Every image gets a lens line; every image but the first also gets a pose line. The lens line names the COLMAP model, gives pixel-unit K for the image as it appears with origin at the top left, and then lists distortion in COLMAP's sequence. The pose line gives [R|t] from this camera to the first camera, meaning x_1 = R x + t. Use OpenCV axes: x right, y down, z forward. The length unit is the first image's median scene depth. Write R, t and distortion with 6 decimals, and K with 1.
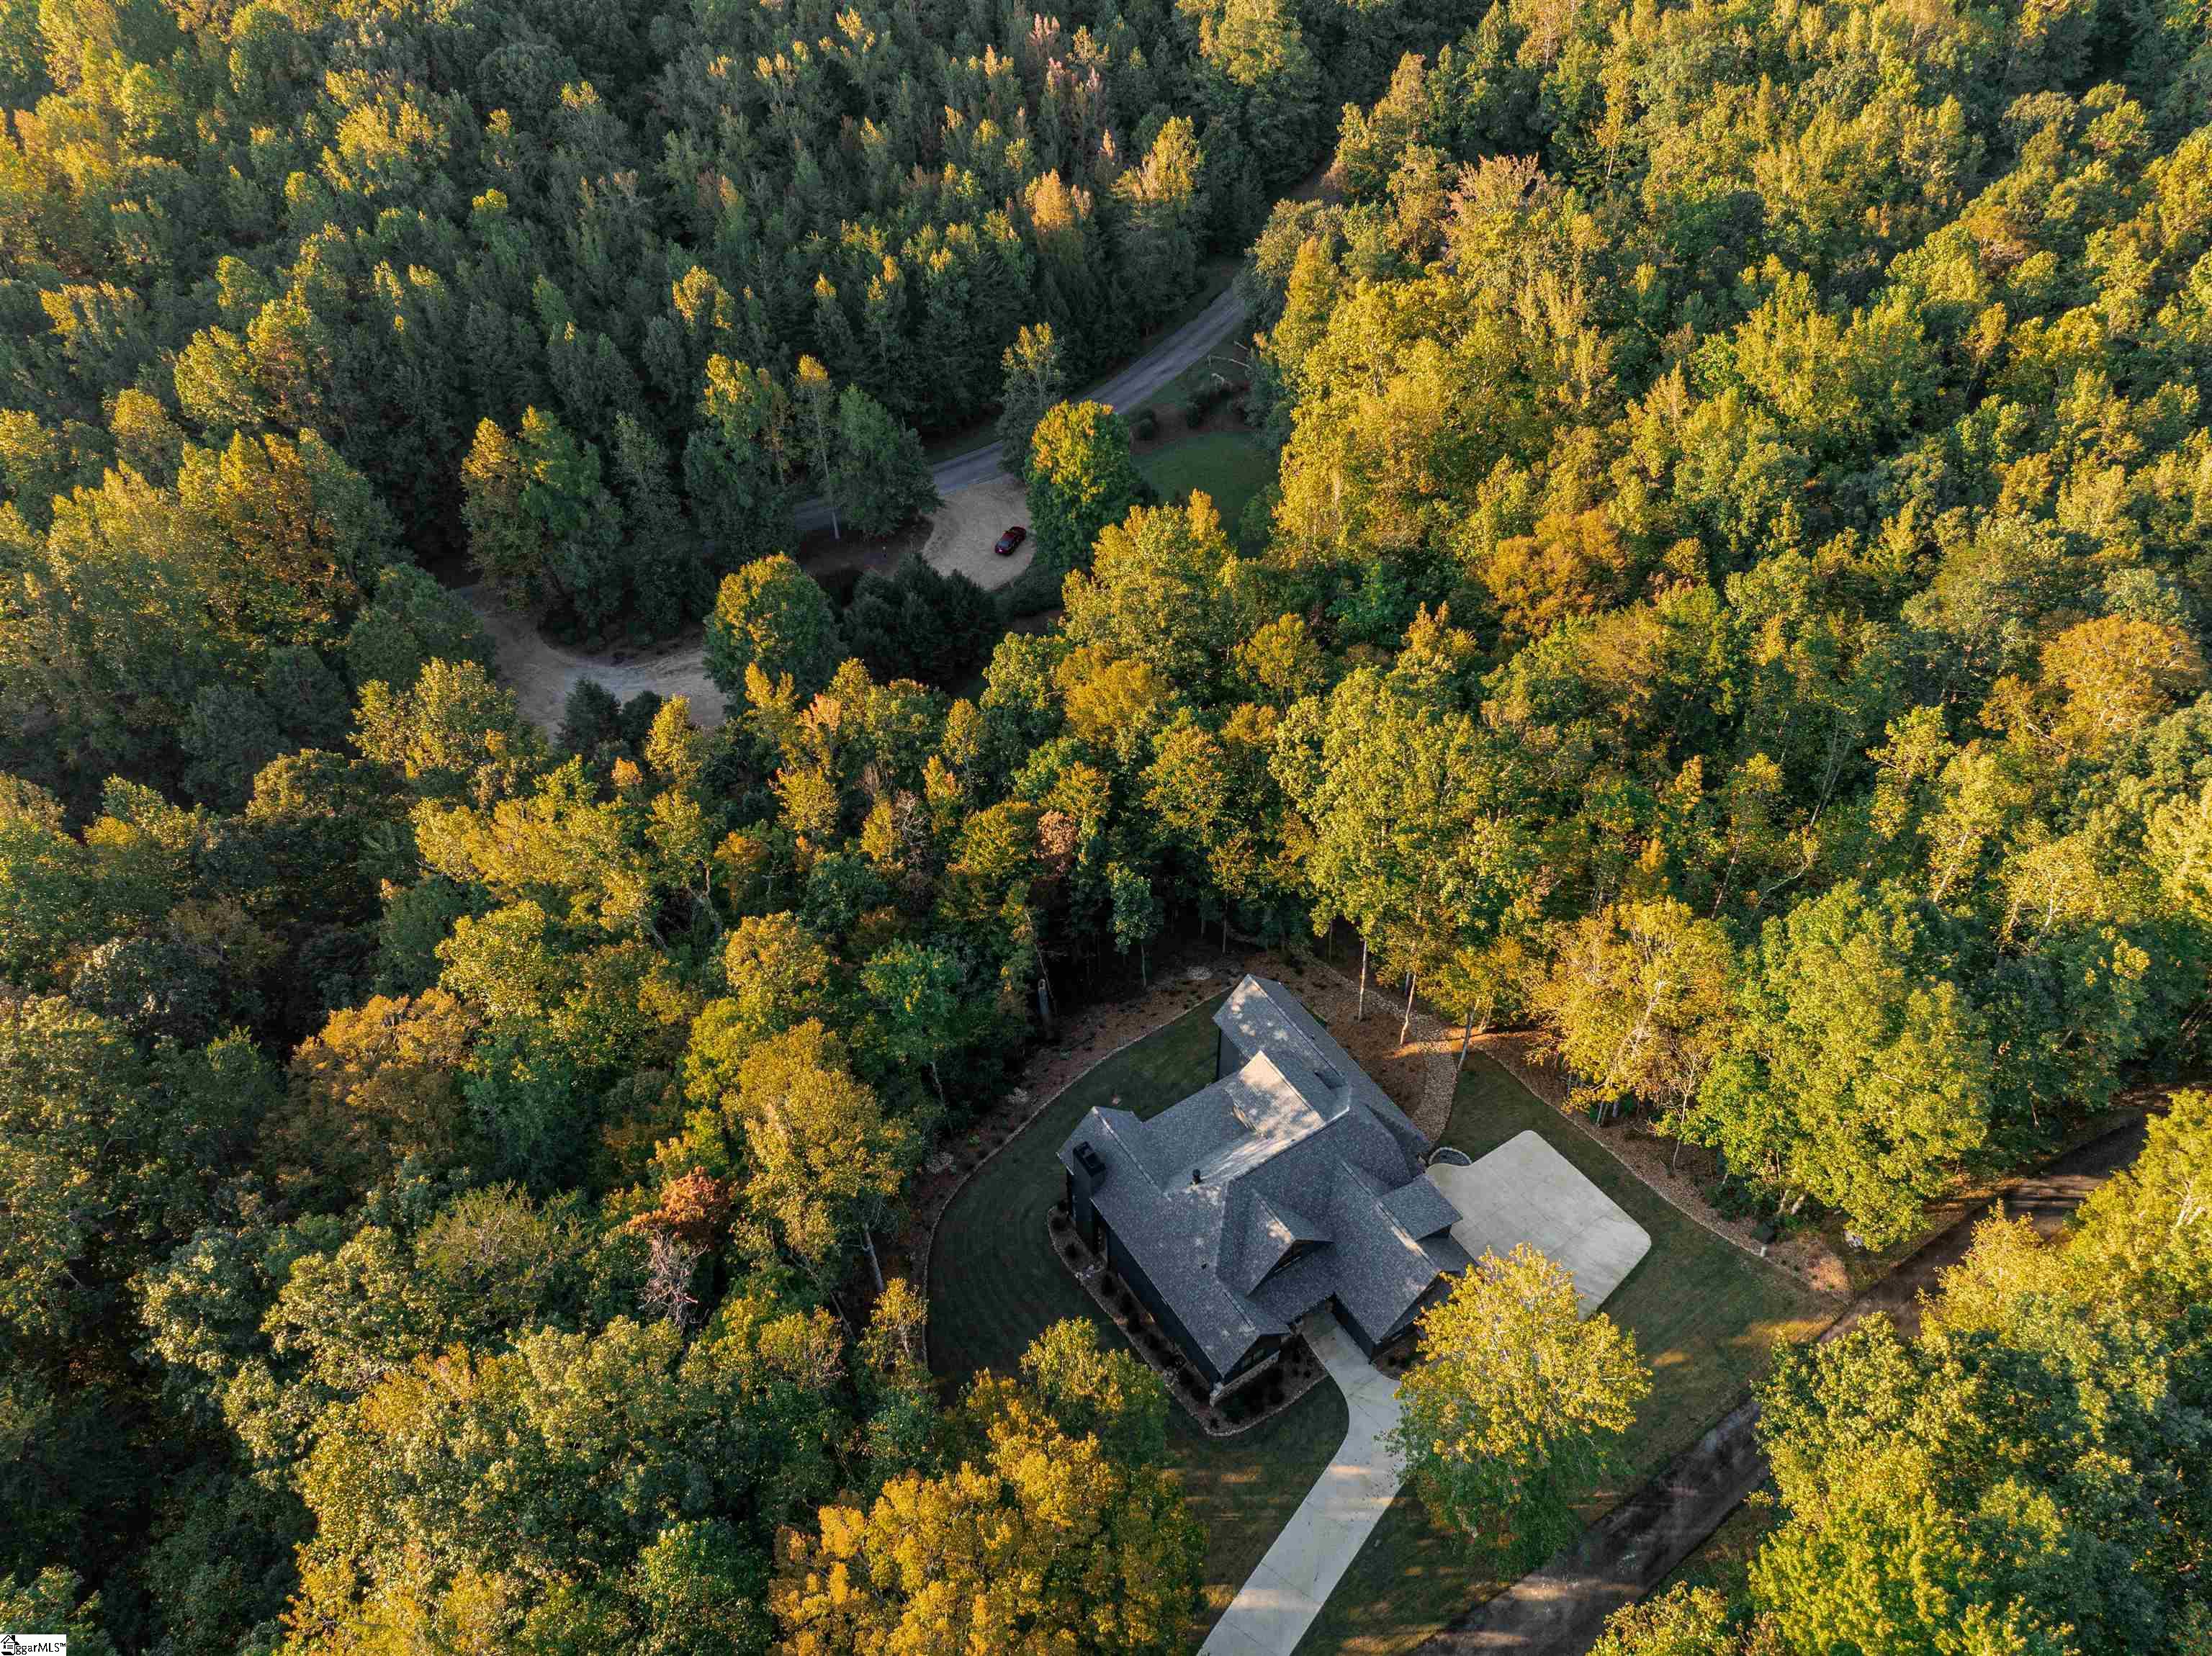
lens RADIAL K [[1556.2, 0, 1100.9], [0, 1556.2, 827.3], [0, 0, 1]] dist [-0.045579, 0.013923]
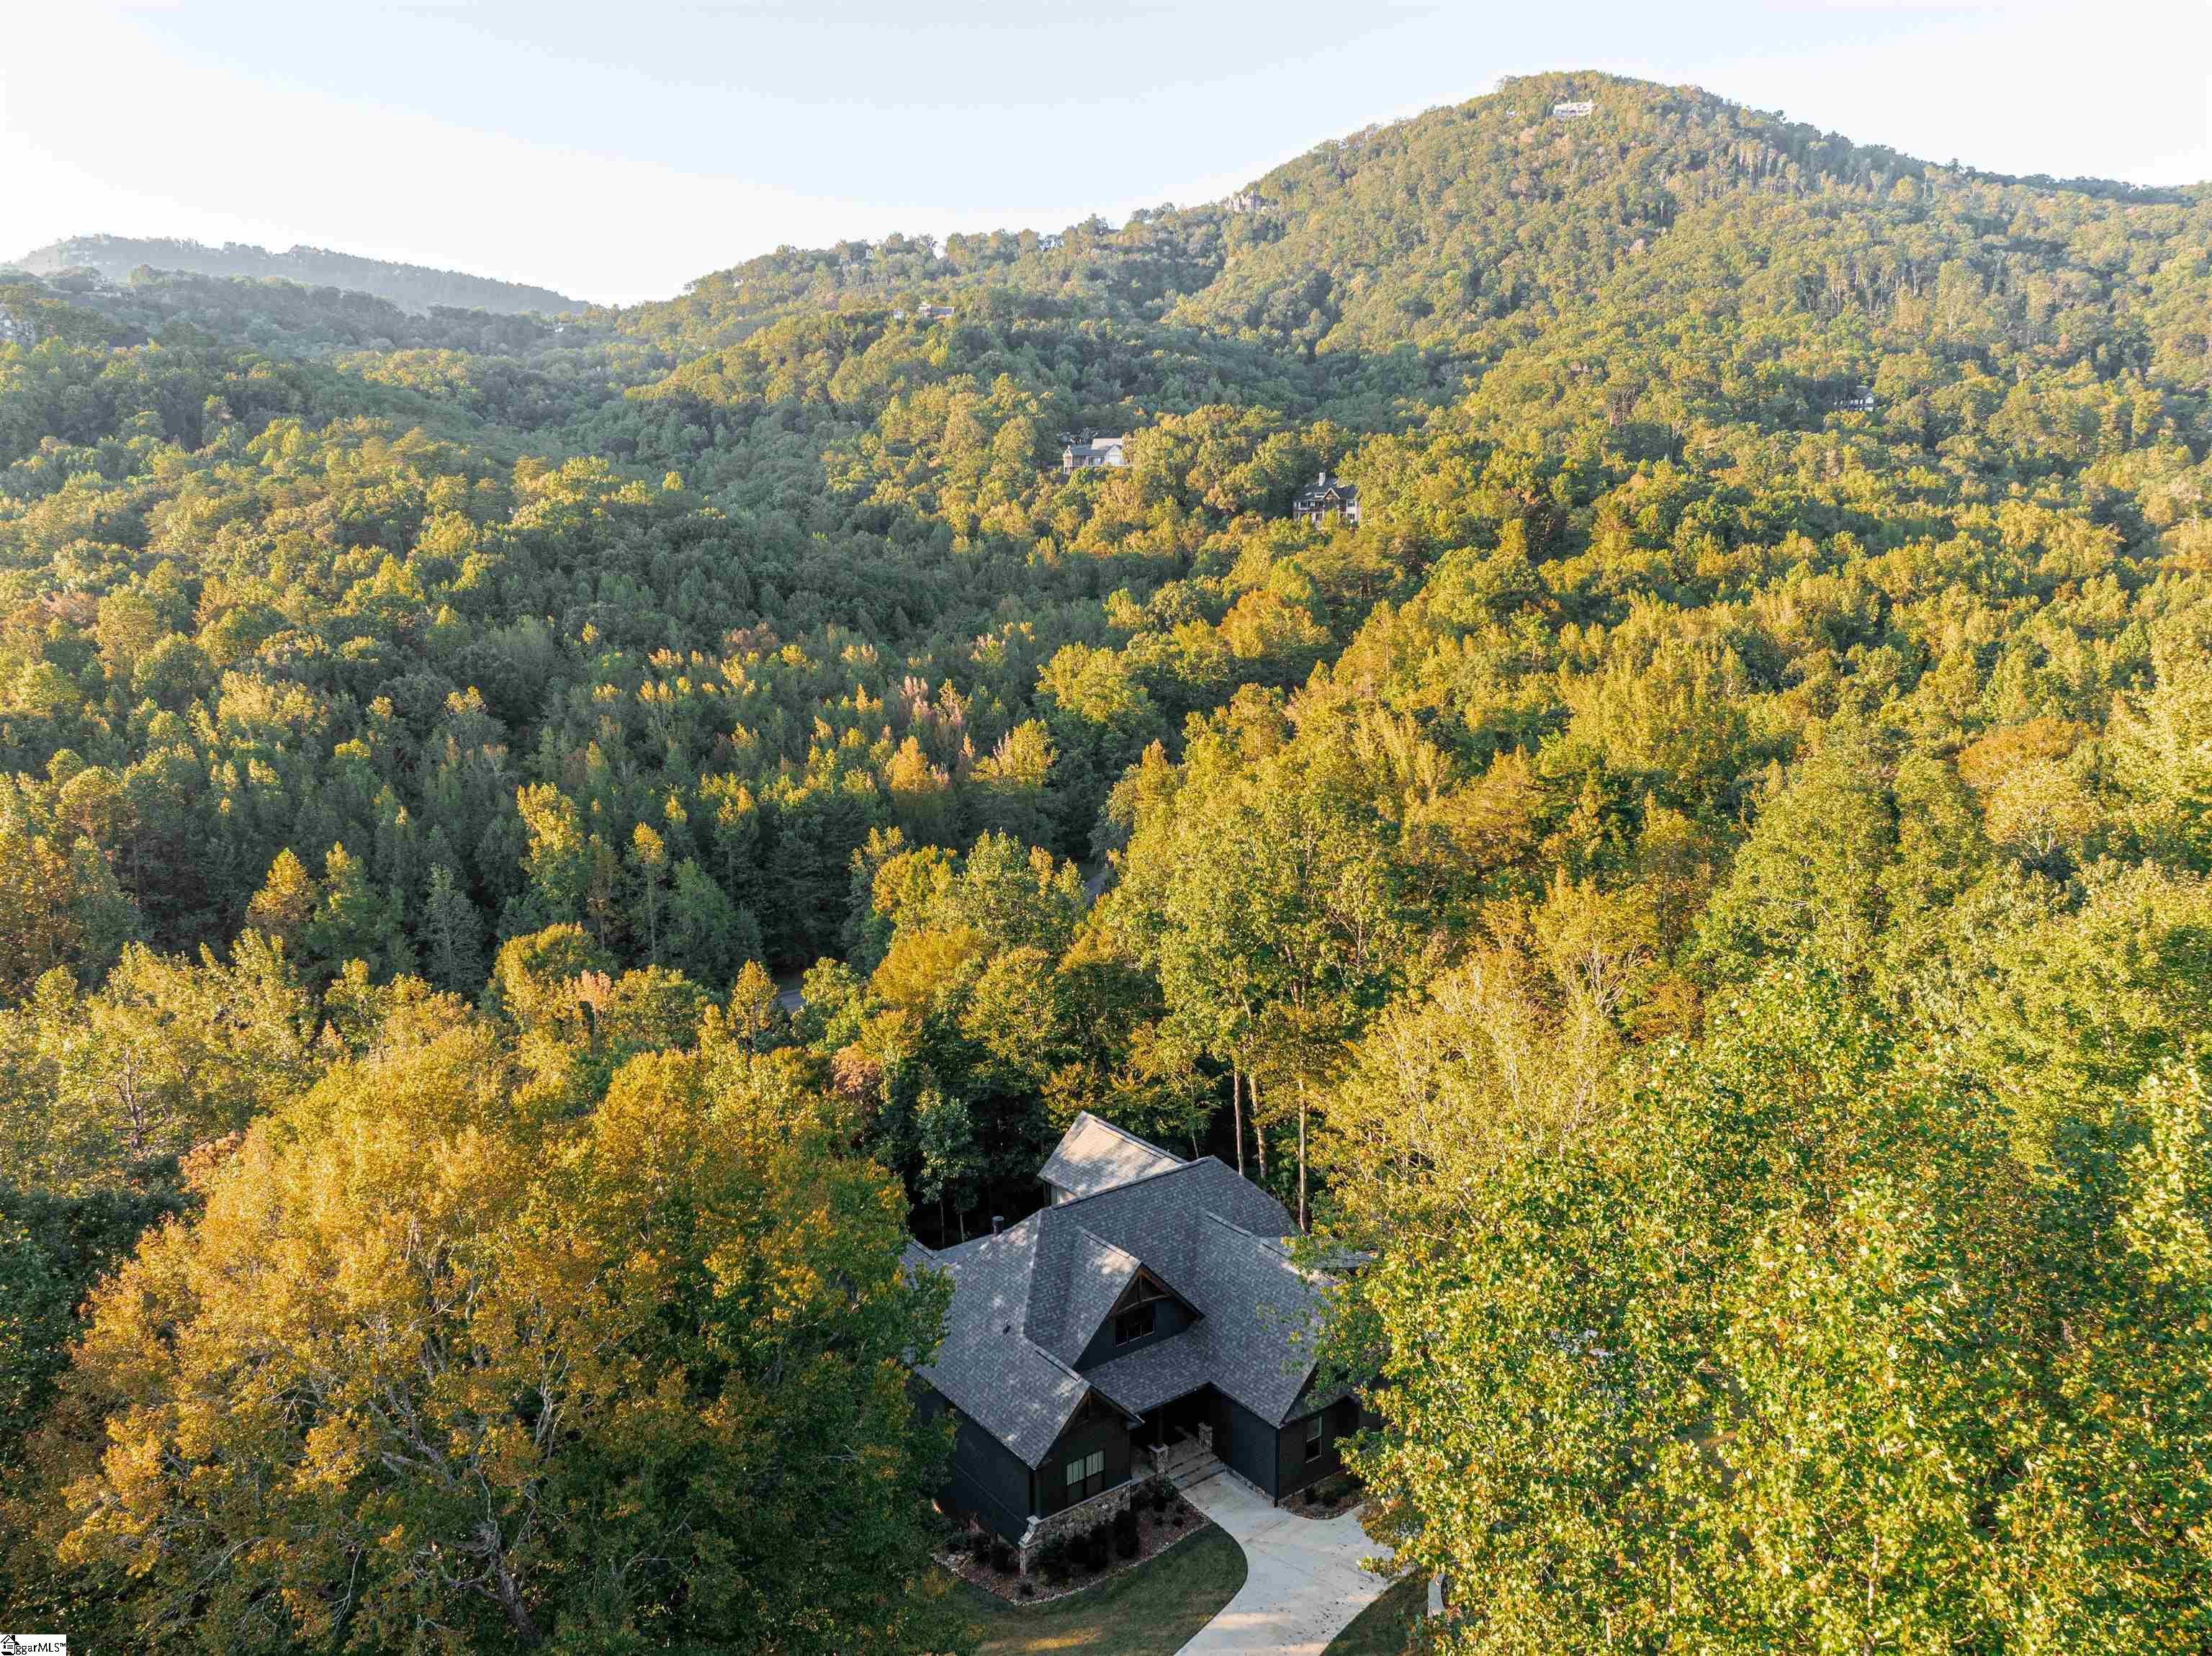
lens RADIAL K [[1556.2, 0, 1112.1], [0, 1556.2, 827.1], [0, 0, 1]] dist [-0.045579, 0.013923]
pose [[0.997610, -0.015588, 0.067316, 0.037637], [0.050757, 0.826362, -0.560847, 0.254066], [-0.046885, 0.562923, 0.825178, 0.178469]]
